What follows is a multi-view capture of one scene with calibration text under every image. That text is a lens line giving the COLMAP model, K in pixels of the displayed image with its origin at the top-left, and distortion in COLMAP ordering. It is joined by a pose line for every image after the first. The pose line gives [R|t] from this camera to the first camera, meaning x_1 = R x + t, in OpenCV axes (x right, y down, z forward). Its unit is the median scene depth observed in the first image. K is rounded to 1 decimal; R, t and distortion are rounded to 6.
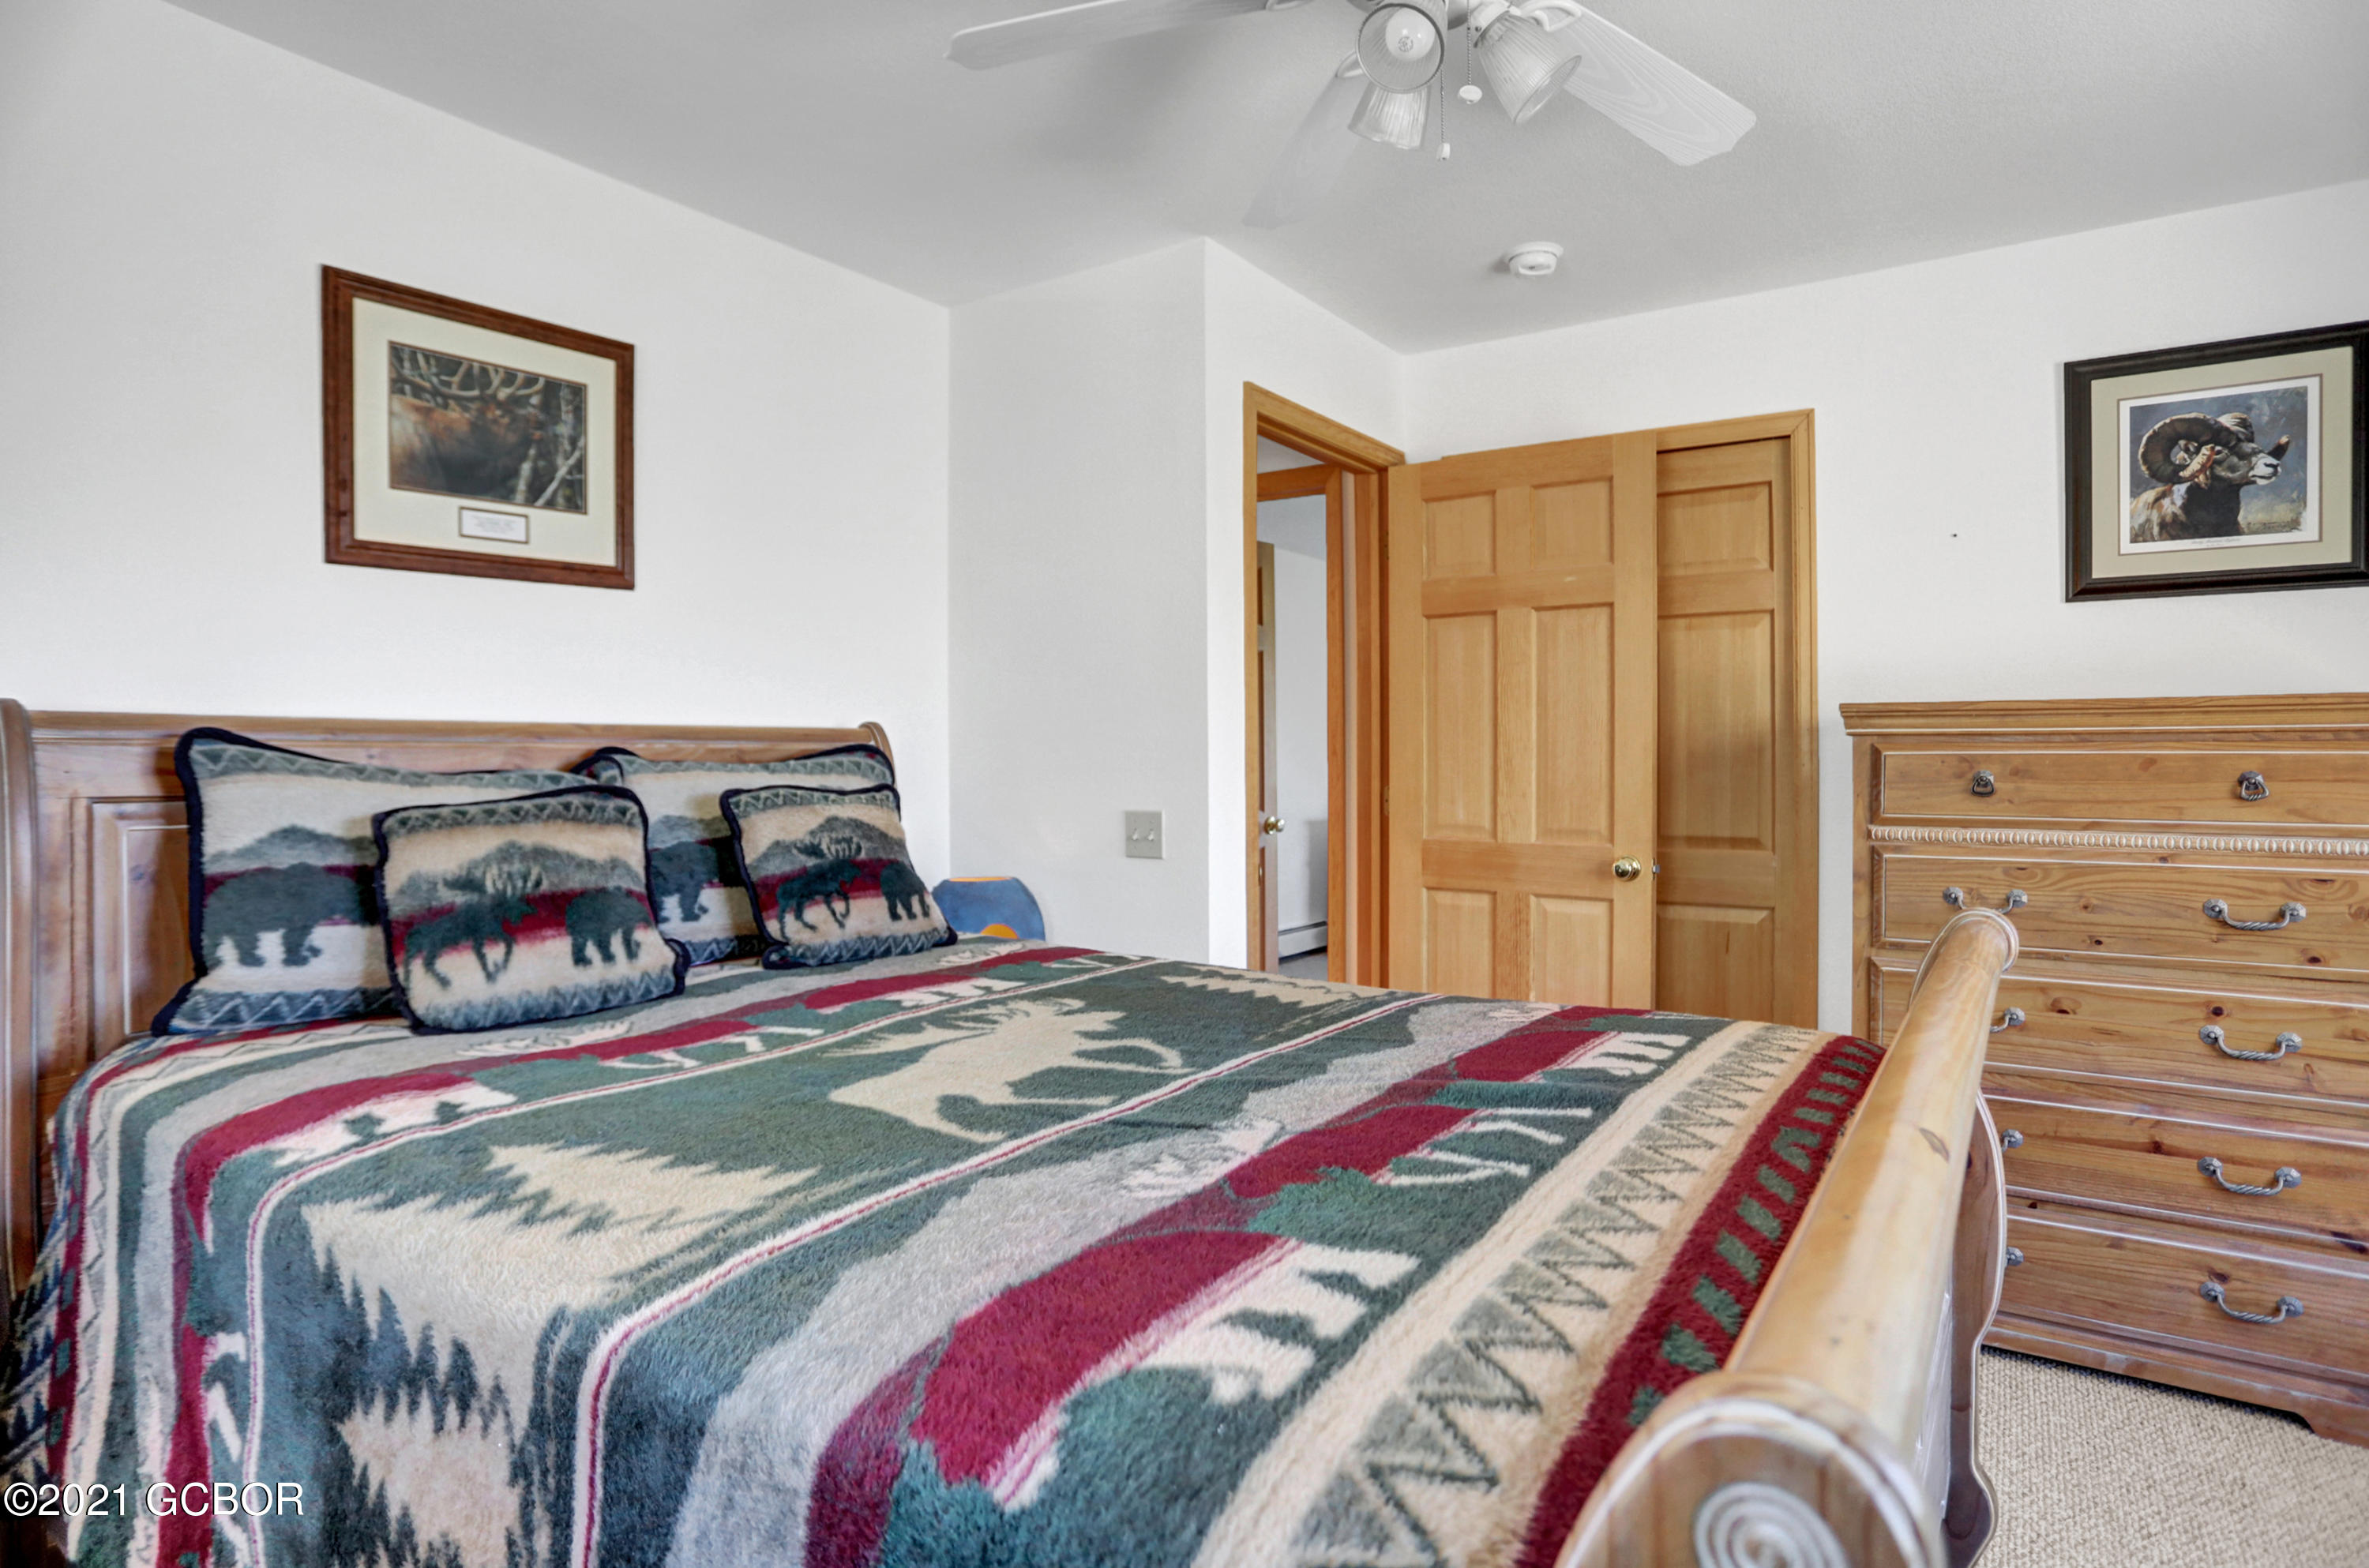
lens RADIAL K [[1239.7, 0, 1186.6], [0, 1239.7, 762.4], [0, 0, 1]] dist [-0.056563, 0.026335]
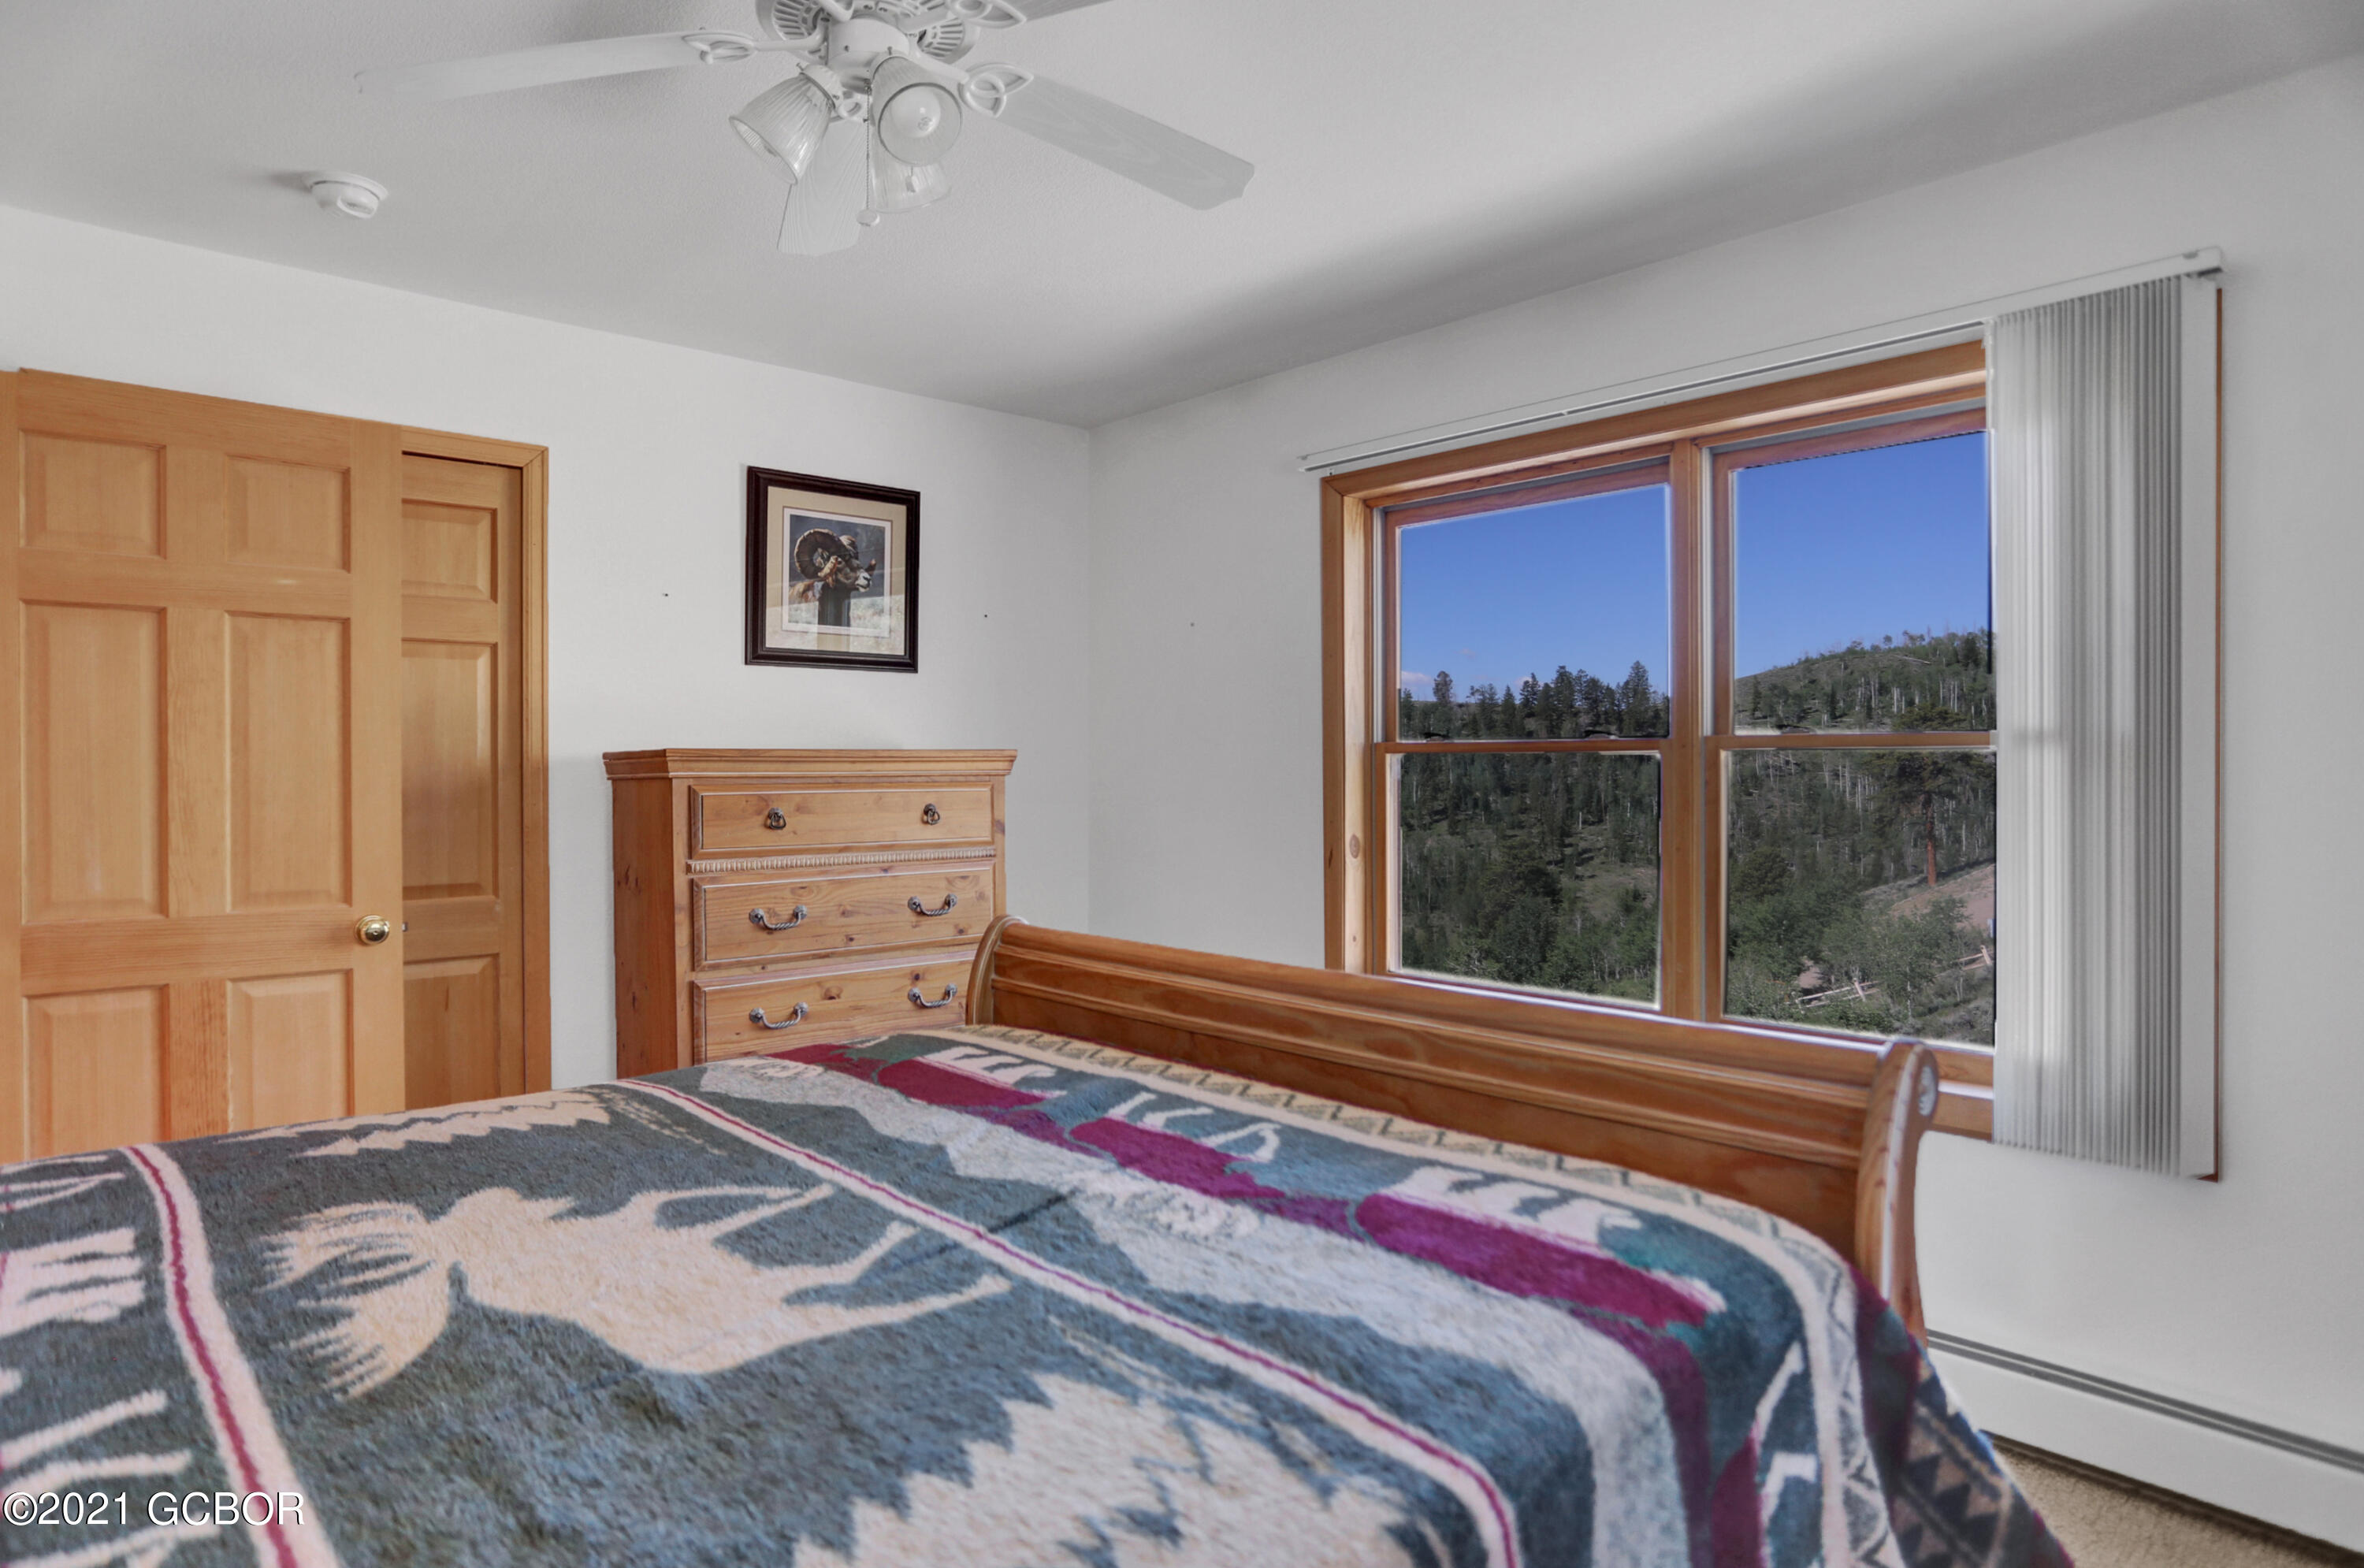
lens RADIAL K [[1309.6, 0, 1156.2], [0, 1309.6, 787.0], [0, 0, 1]] dist [-0.057292, 0.024381]
pose [[0.256658, -0.013641, 0.966406, -0.441456], [0.010959, 0.999877, 0.011203, -0.021716], [-0.966440, 0.007715, 0.256776, 0.291019]]
